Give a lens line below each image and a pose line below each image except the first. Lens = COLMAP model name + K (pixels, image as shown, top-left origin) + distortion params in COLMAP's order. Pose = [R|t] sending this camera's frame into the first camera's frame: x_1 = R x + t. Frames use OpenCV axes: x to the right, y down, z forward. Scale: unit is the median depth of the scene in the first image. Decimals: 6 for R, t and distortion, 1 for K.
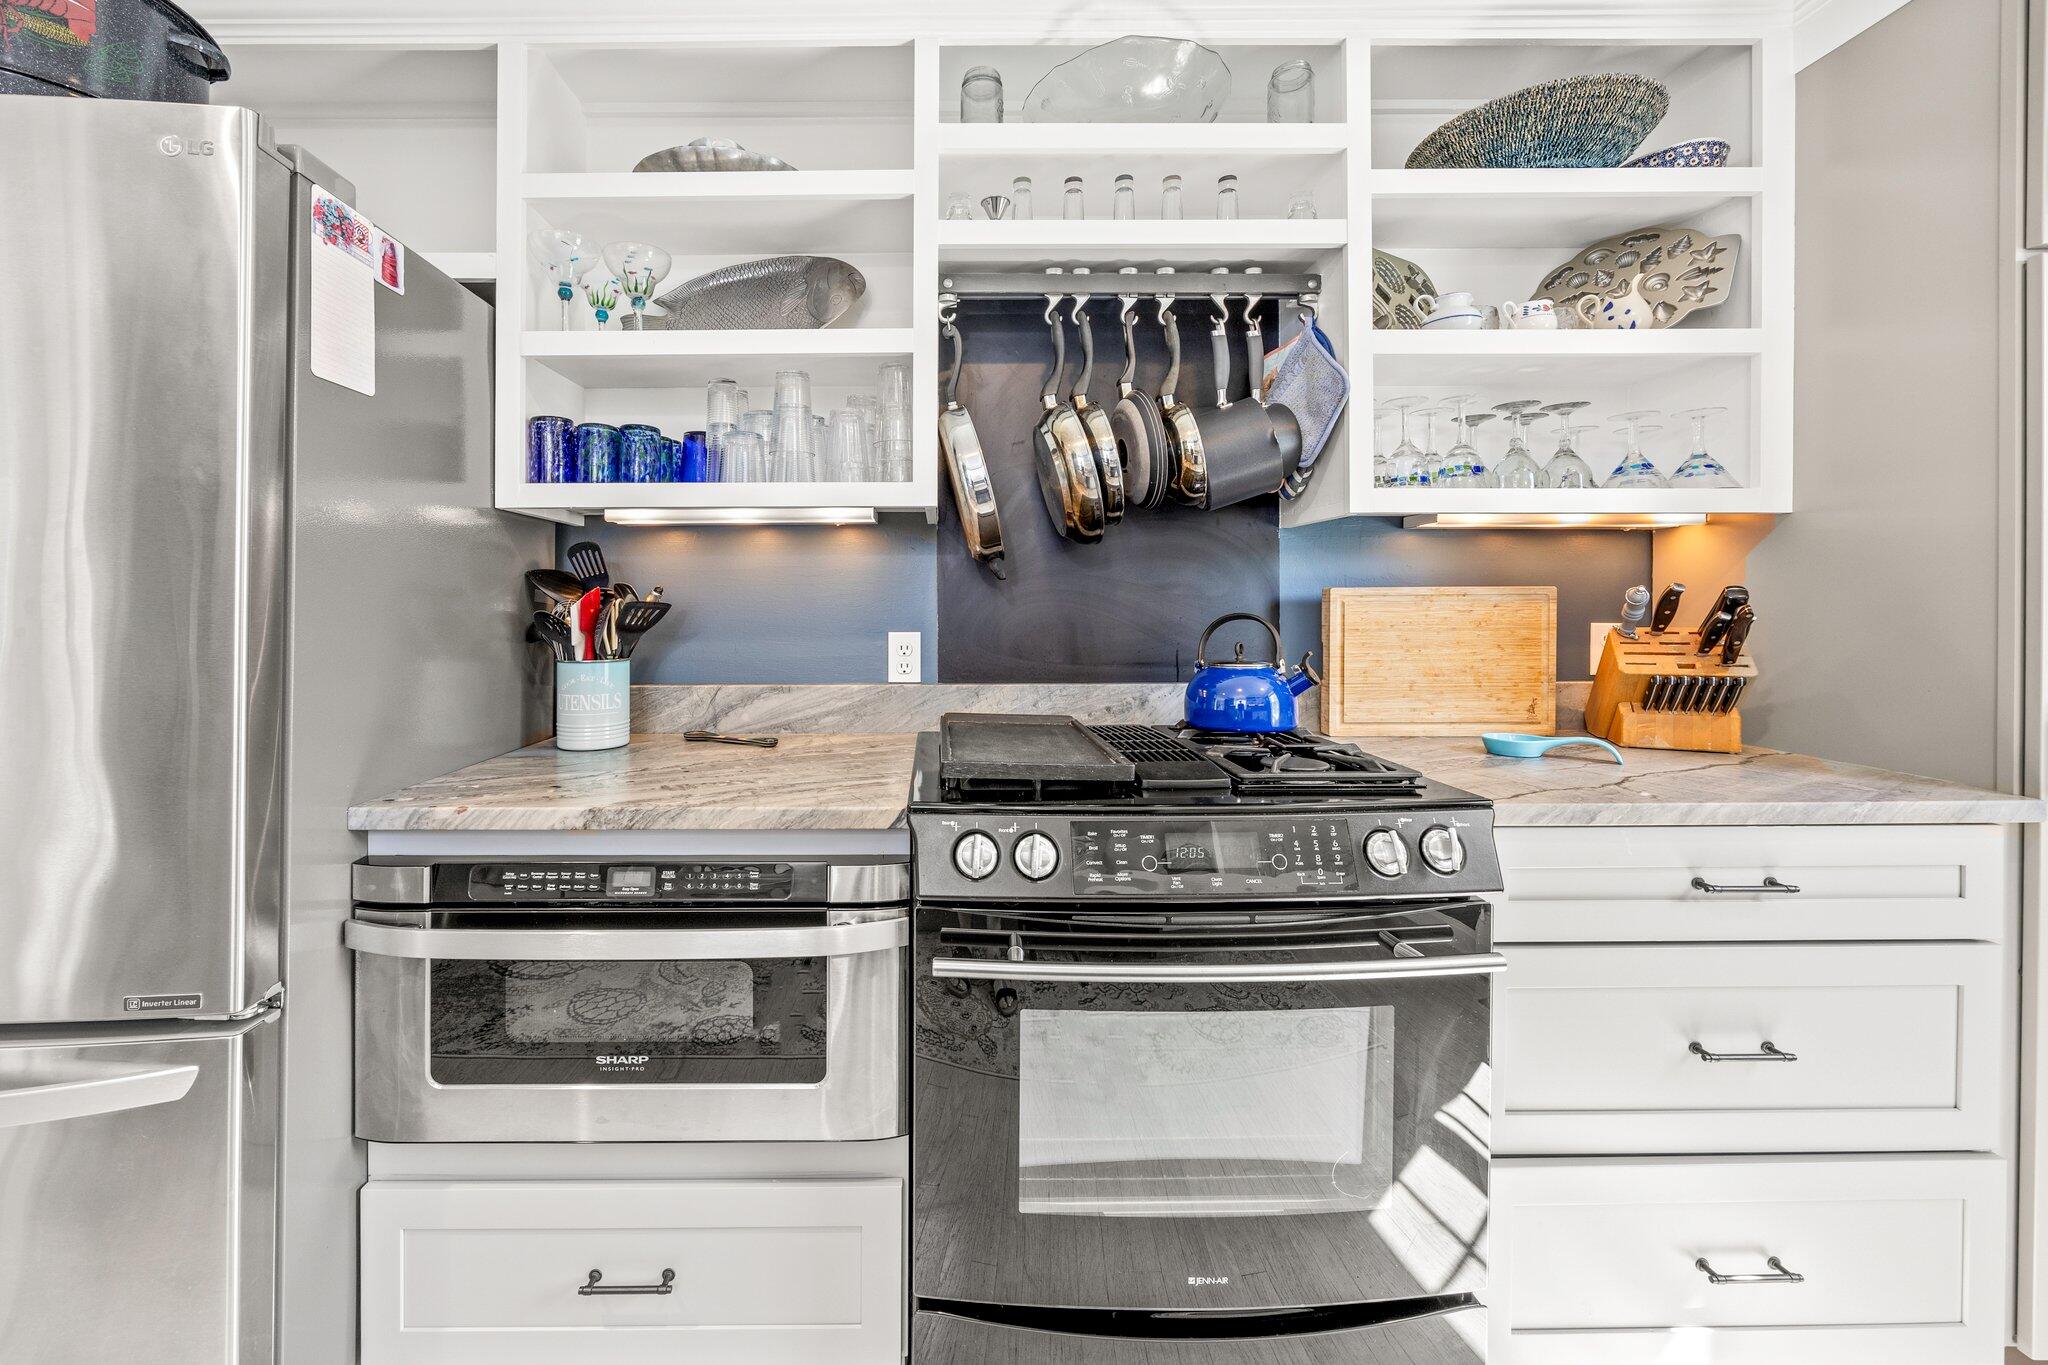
lens RADIAL K [[804.4, 0, 1021.6], [0, 804.4, 605.1], [0, 0, 1]] dist [-0.001967, -0.000231]
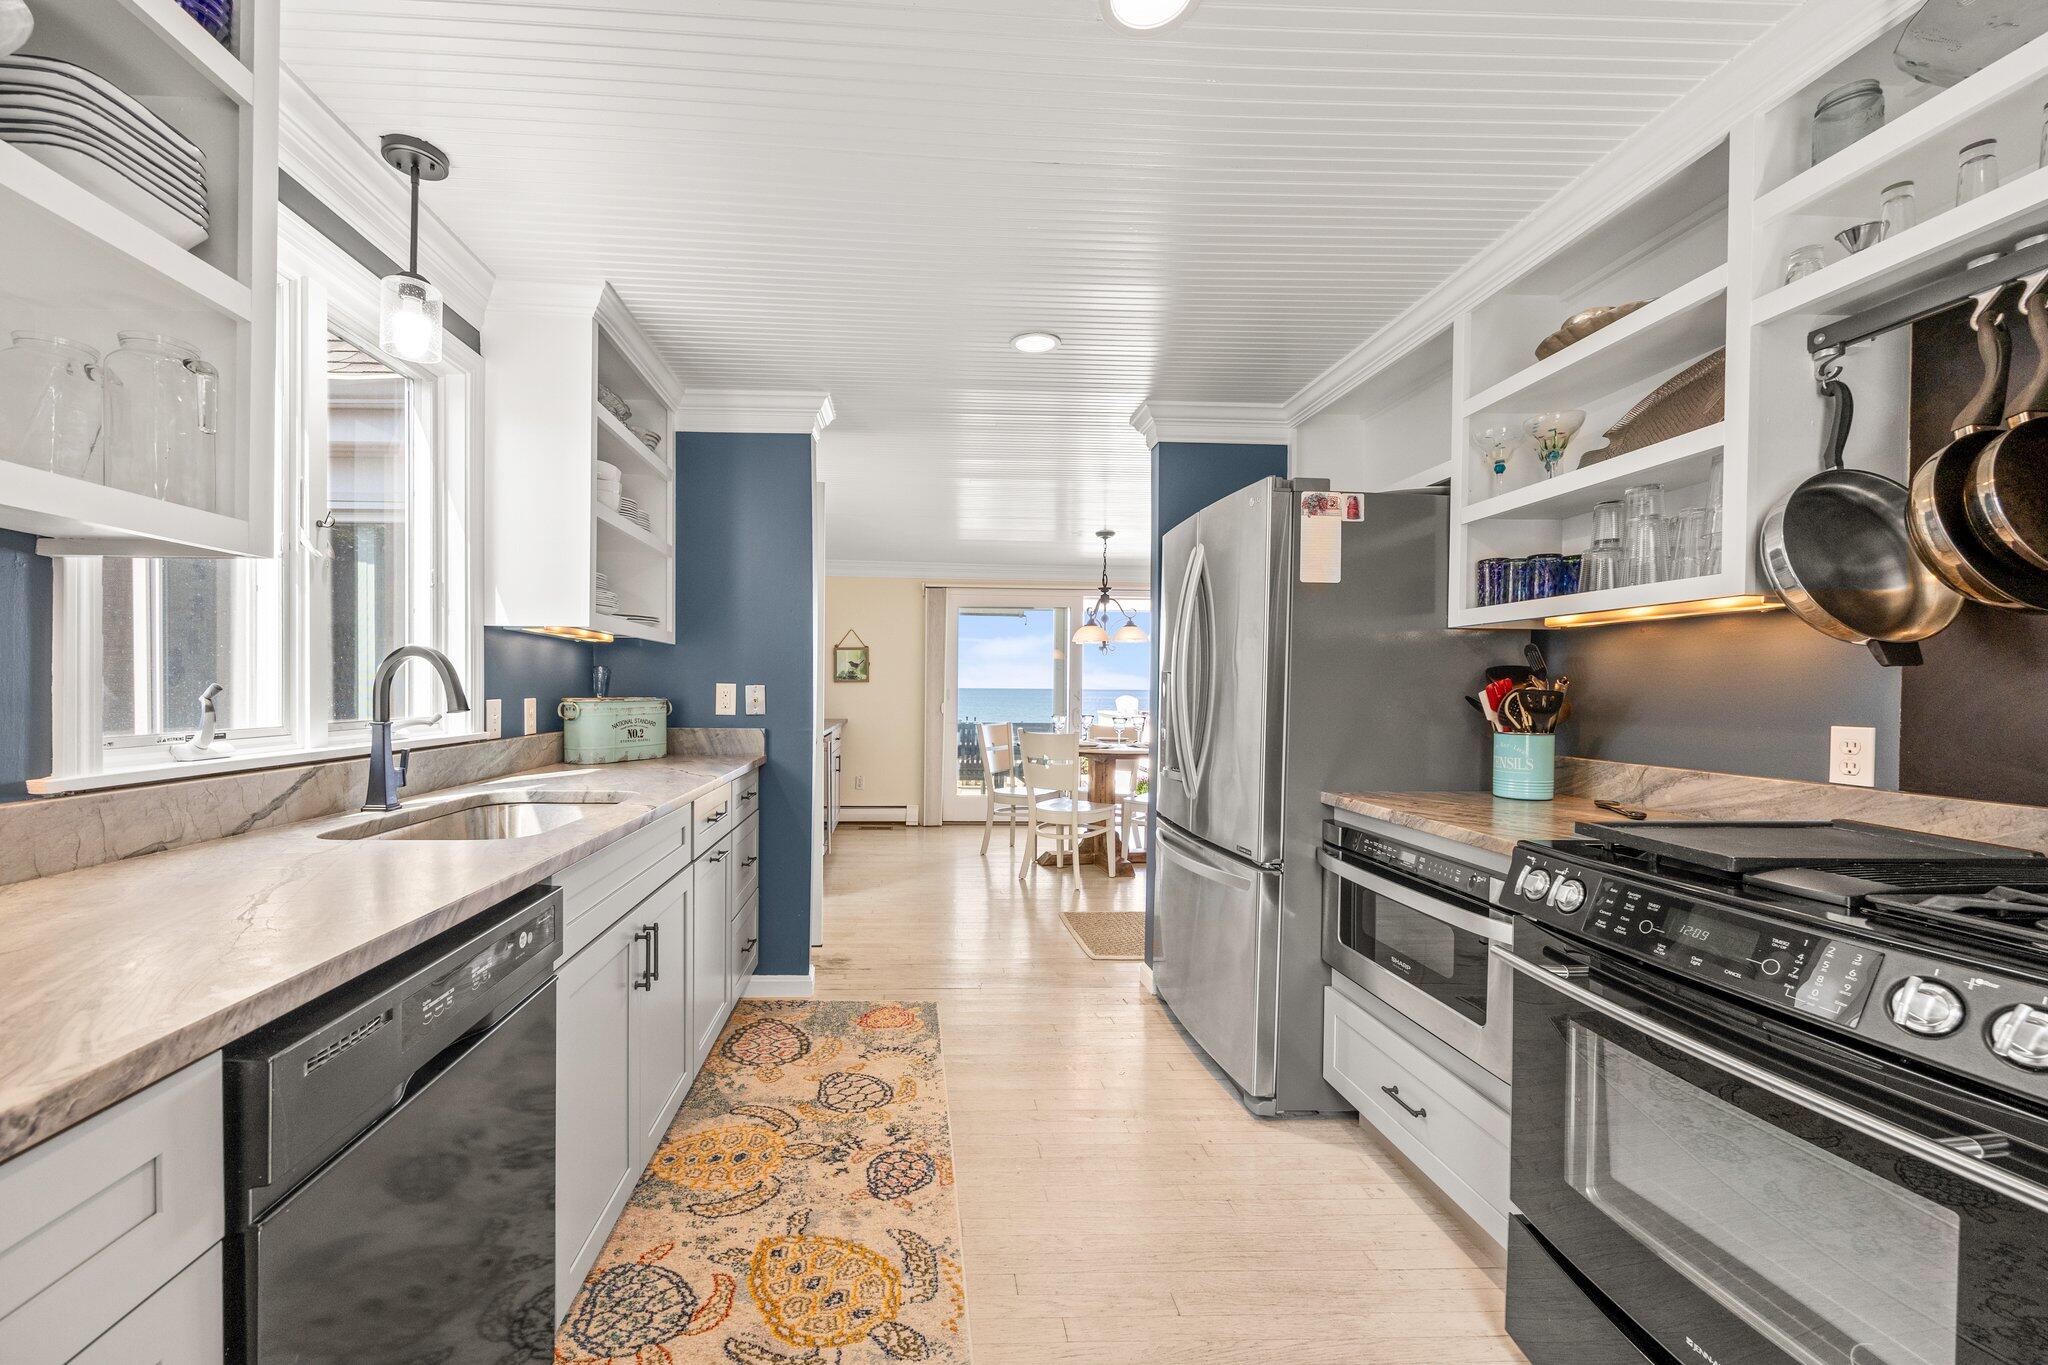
lens RADIAL K [[804.4, 0, 1025.2], [0, 804.4, 692.4], [0, 0, 1]] dist [-0.001967, -0.000231]
pose [[0.133876, 0.008077, -0.990965, 0.714588], [-0.009011, 0.999935, 0.006933, -0.001914], [0.990957, 0.008001, 0.133940, -0.002203]]
